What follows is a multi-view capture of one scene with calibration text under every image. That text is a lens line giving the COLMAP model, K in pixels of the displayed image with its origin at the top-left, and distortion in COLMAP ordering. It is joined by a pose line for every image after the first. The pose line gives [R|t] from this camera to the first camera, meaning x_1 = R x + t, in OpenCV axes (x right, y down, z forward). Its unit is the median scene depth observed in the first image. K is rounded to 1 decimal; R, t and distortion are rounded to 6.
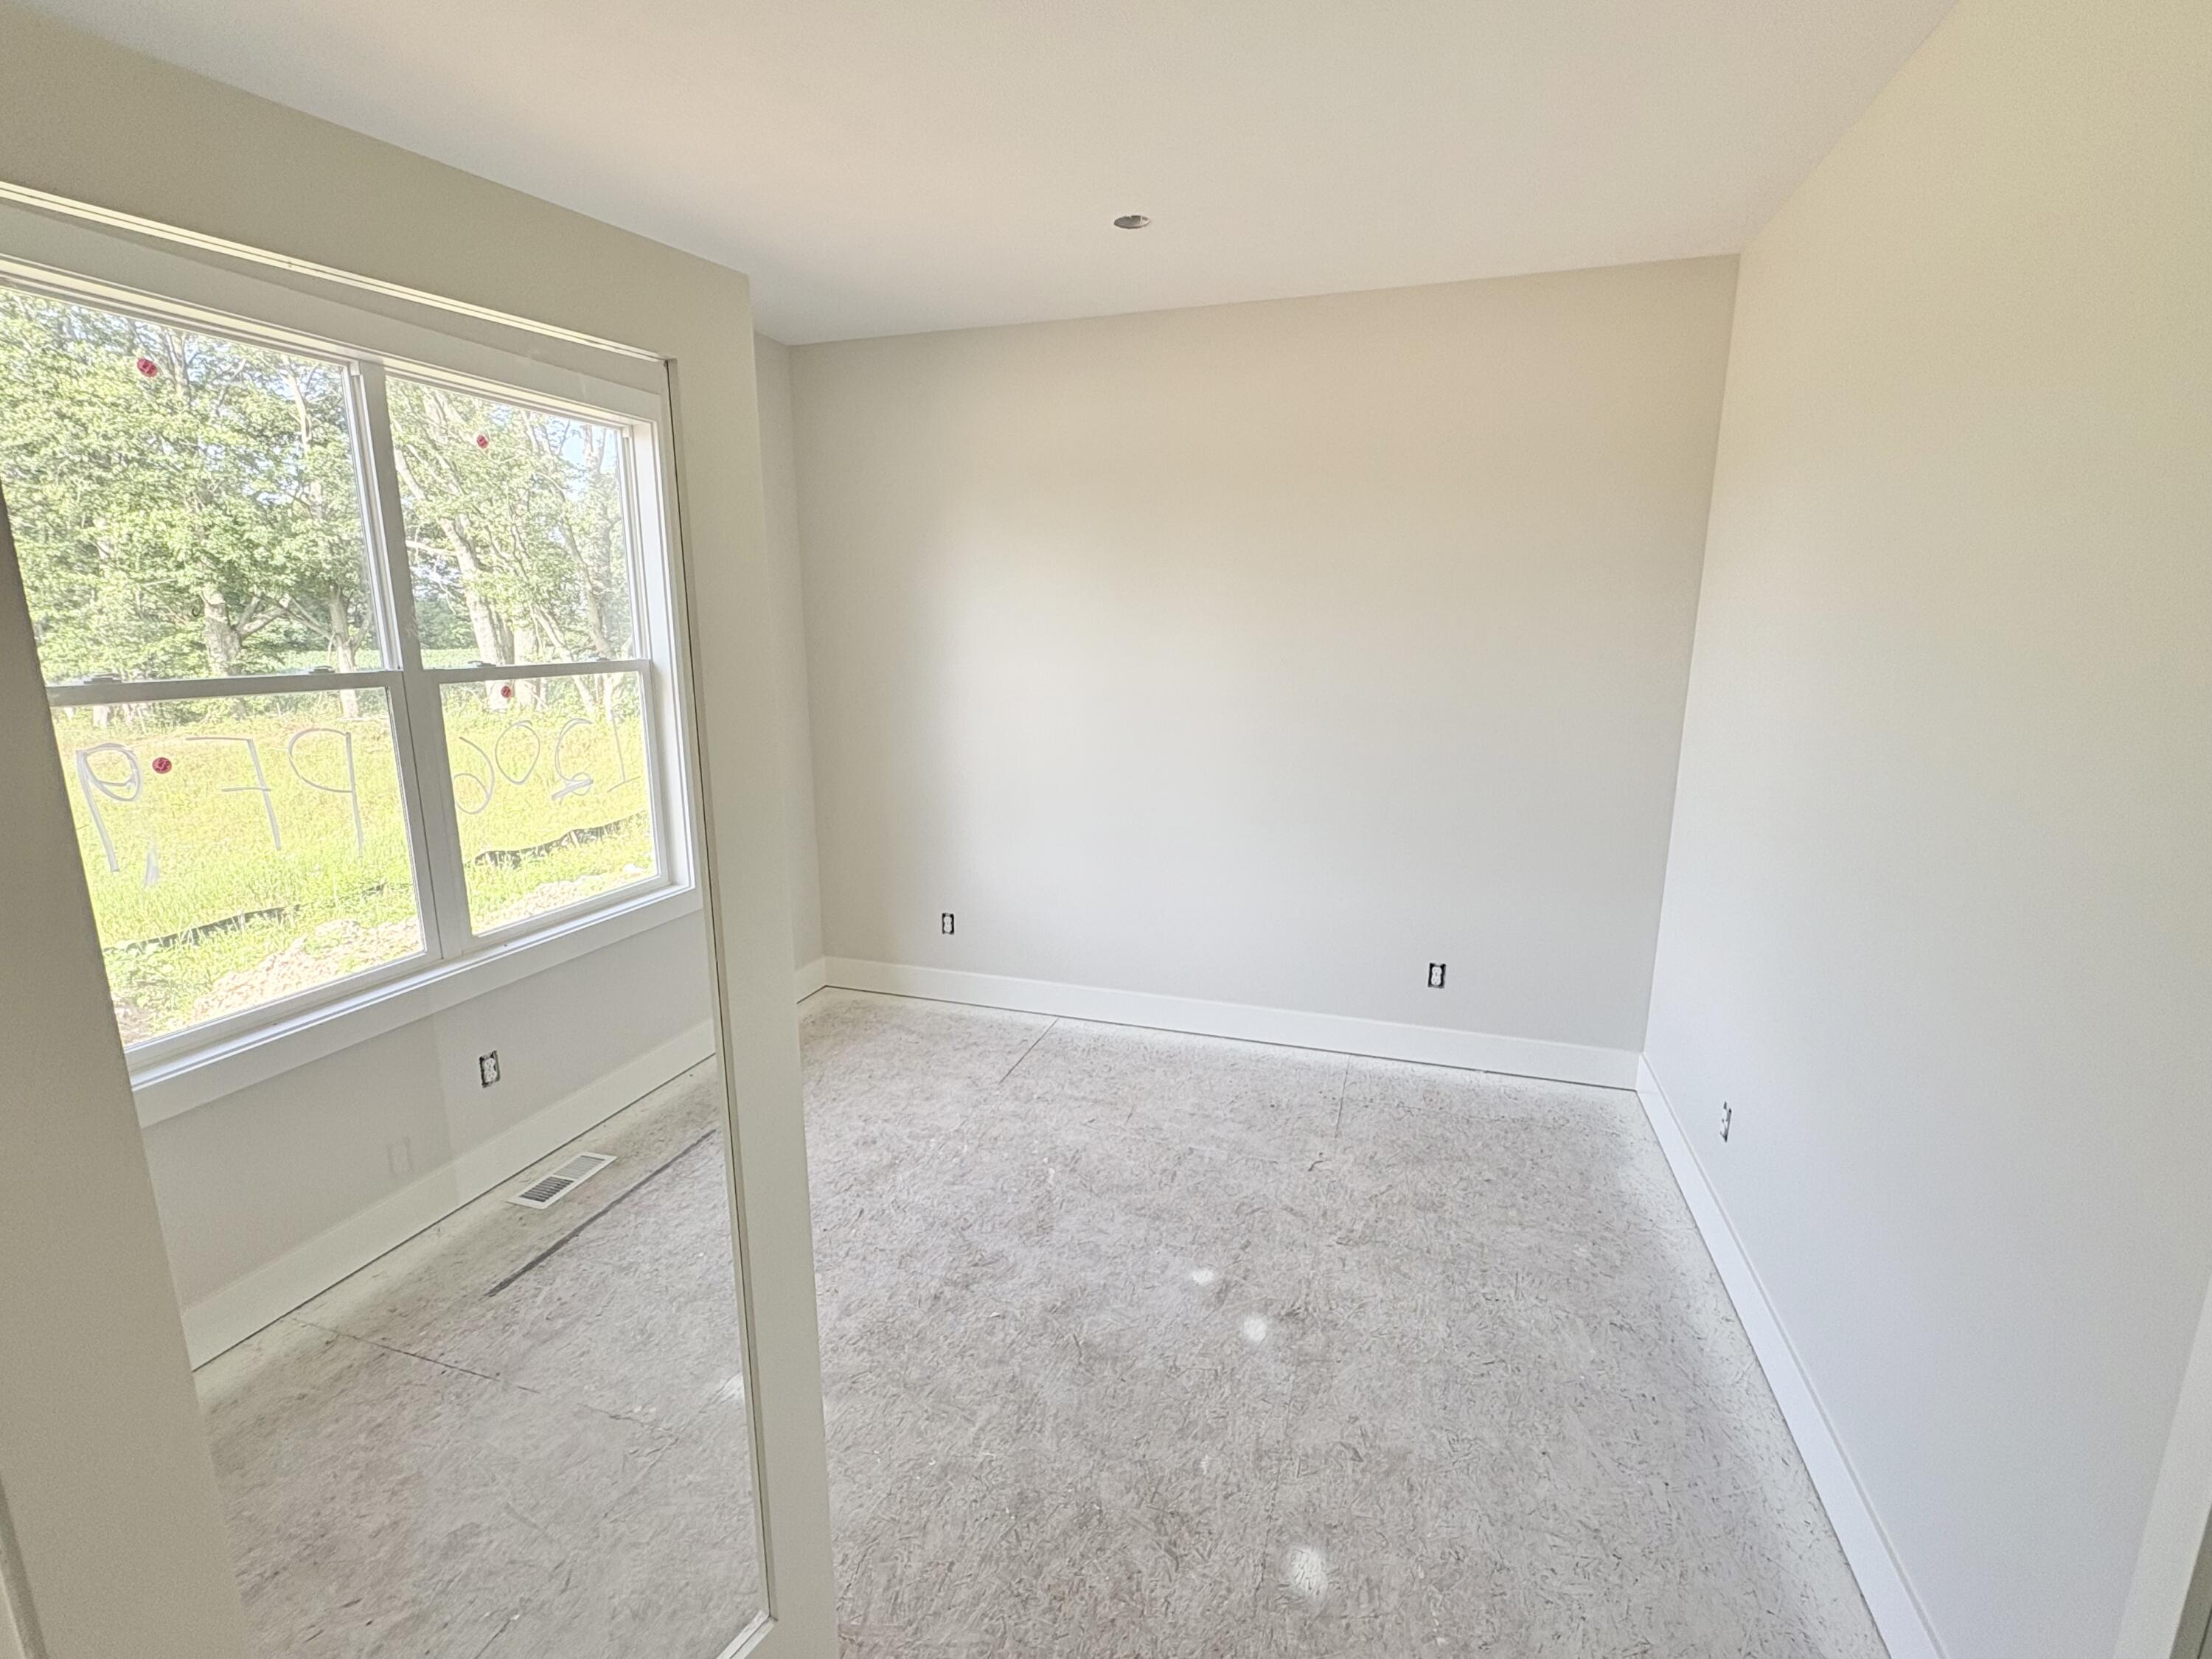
lens RADIAL K [[989.7, 0, 1100.7], [0, 989.7, 826.6], [0, 0, 1]] dist [0.001628, -0.000024]
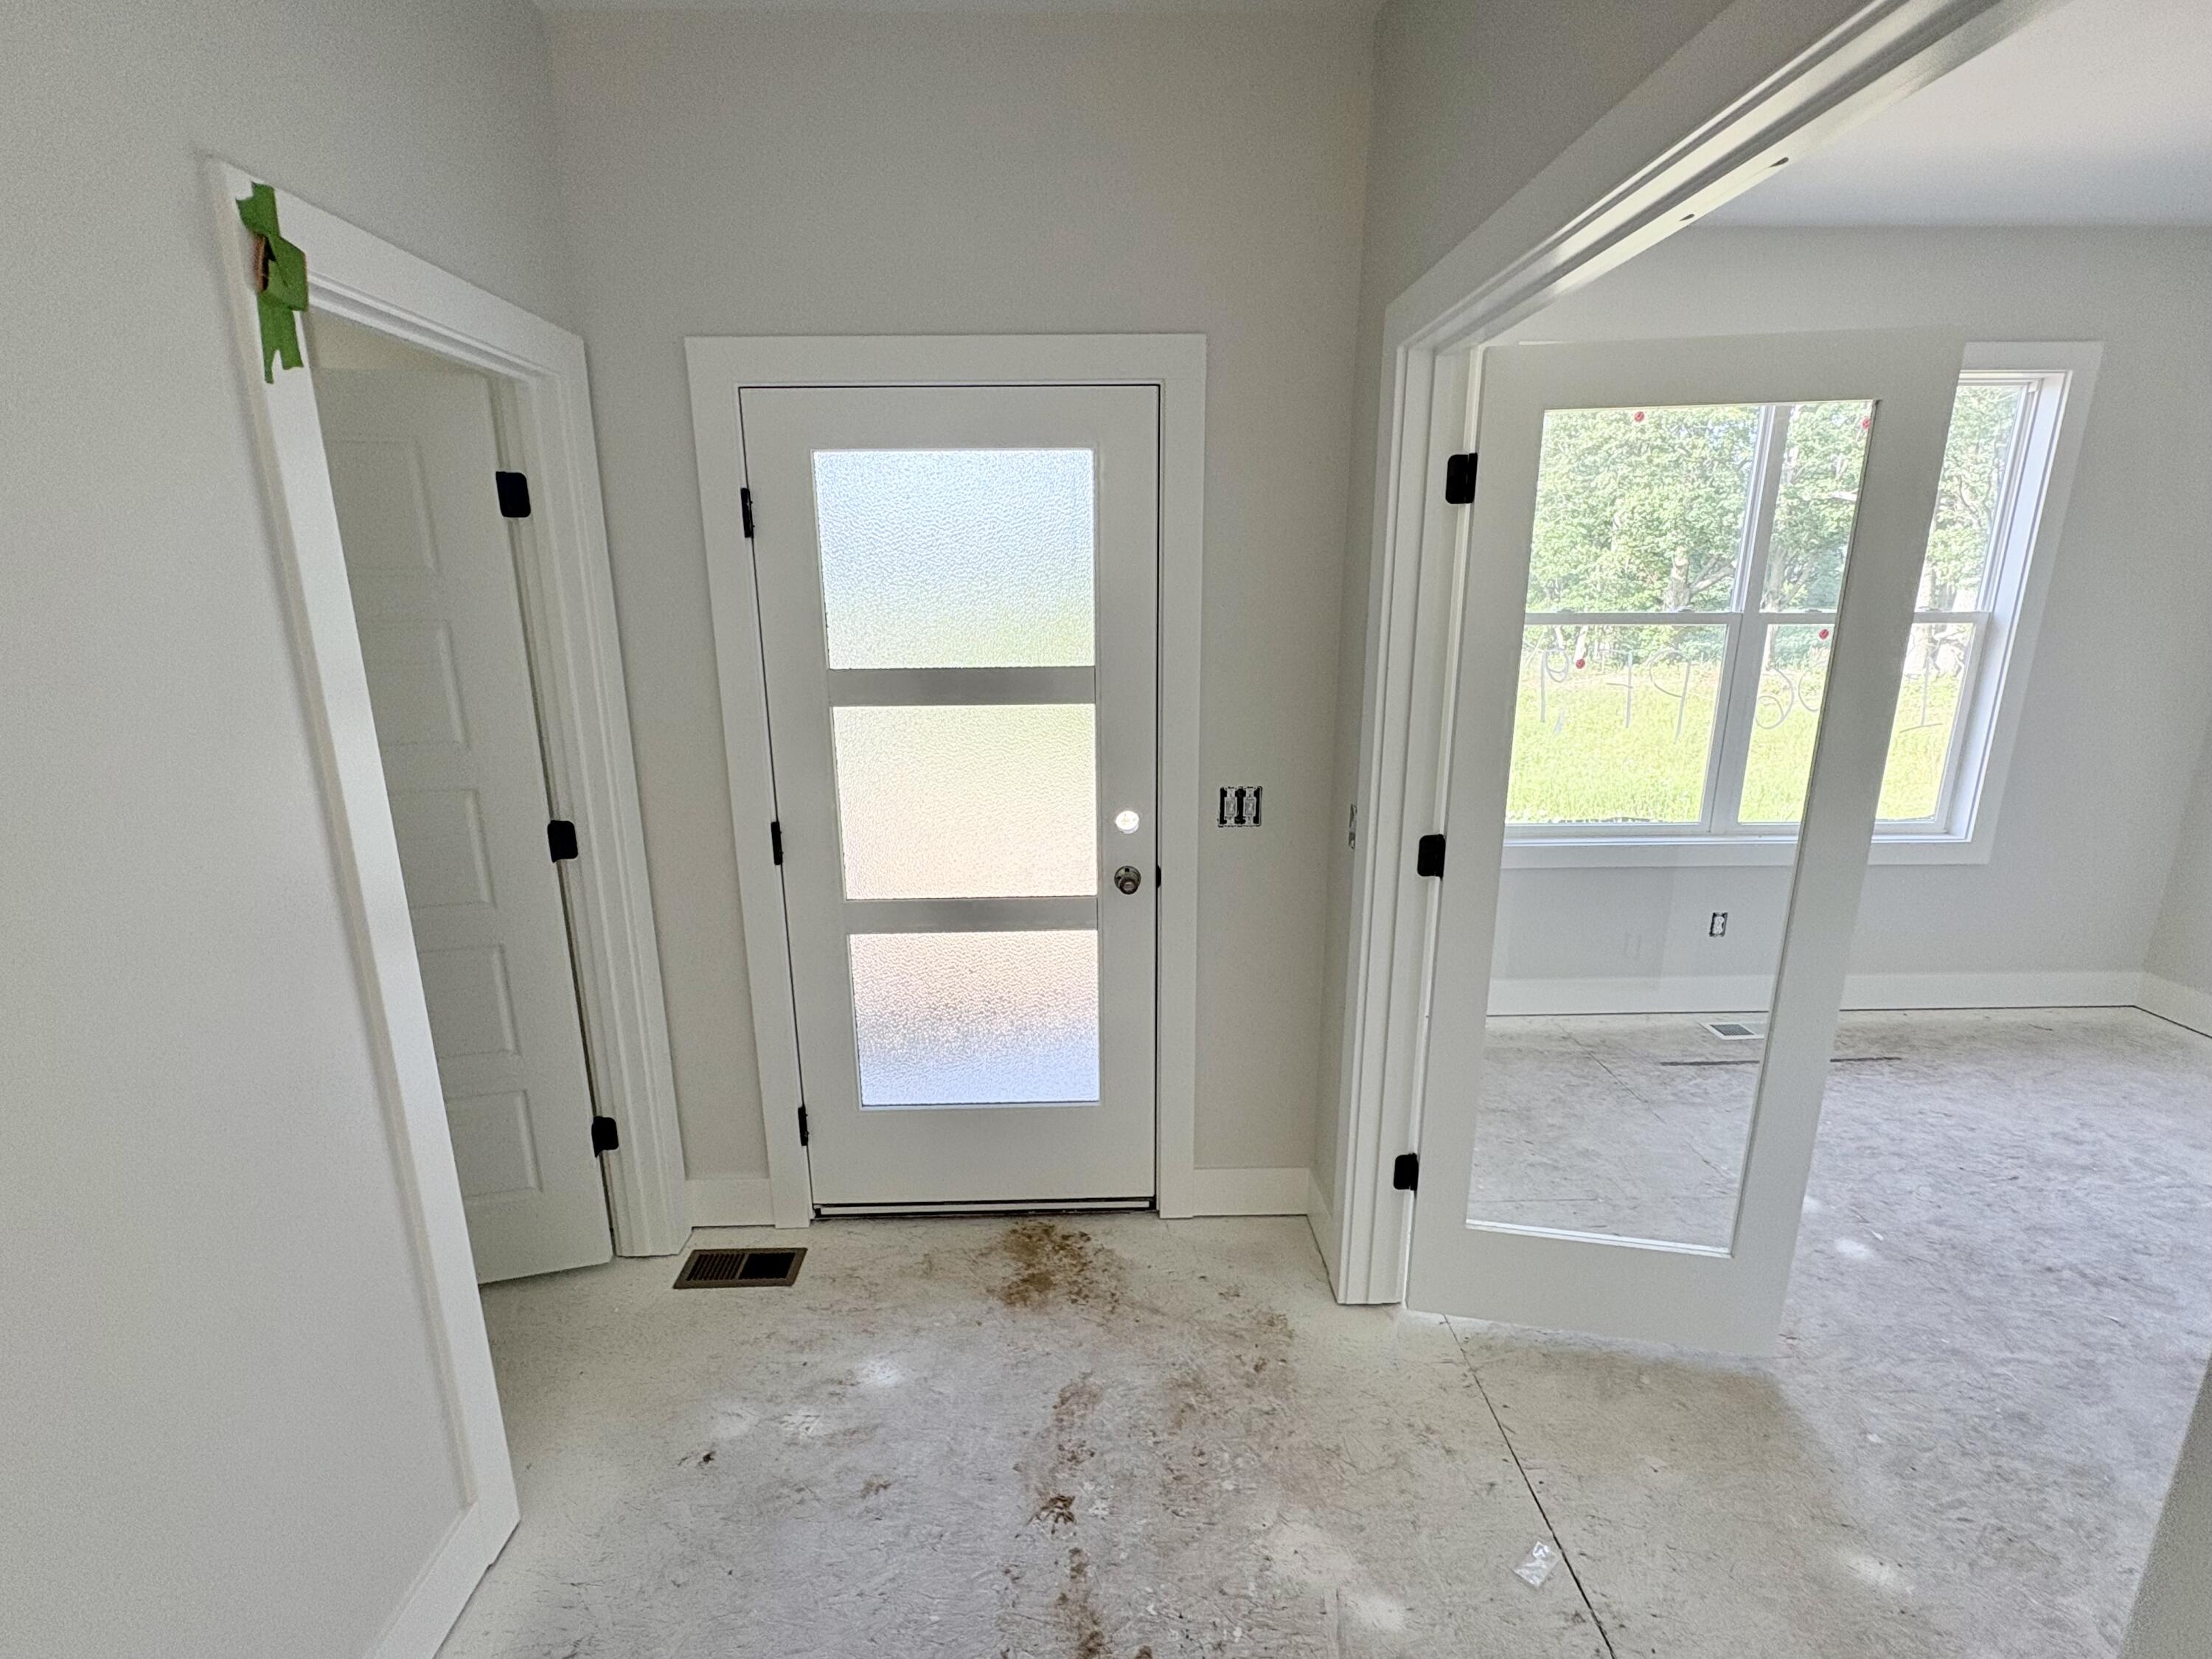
lens RADIAL K [[989.7, 0, 1100.7], [0, 989.7, 826.6], [0, 0, 1]] dist [0.001628, -0.000024]
pose [[0.329149, 0.224398, -0.917228, 0.197610], [-0.187796, 0.967506, 0.169308, 0.038063], [0.925416, 0.116524, 0.360594, -0.164481]]
